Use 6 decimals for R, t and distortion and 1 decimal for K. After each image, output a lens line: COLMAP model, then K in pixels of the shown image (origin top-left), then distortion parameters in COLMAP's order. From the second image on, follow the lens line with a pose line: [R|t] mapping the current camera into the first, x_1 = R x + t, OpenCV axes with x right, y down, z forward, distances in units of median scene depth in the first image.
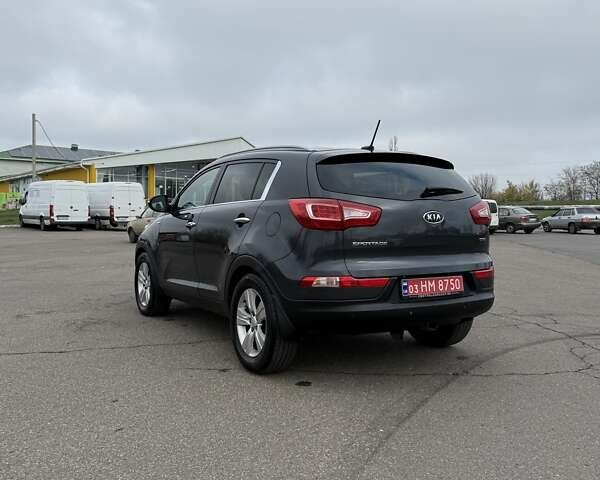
lens RADIAL K [[752.4, 0, 288.7], [0, 752.4, 254.9], [0, 0, 1]] dist [0.076430, -0.033416]
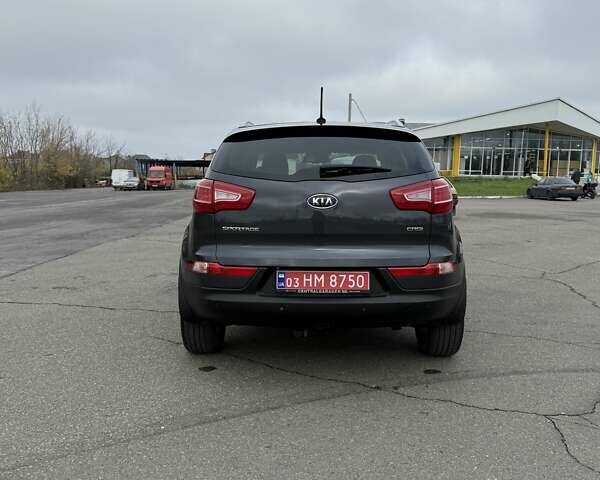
lens RADIAL K [[752.4, 0, 288.7], [0, 752.4, 254.9], [0, 0, 1]] dist [0.076430, -0.033416]
pose [[0.811782, 0.061484, -0.580715, 0.645622], [-0.037229, 0.997868, 0.053607, -0.032599], [0.582773, -0.021898, 0.812340, 0.274509]]
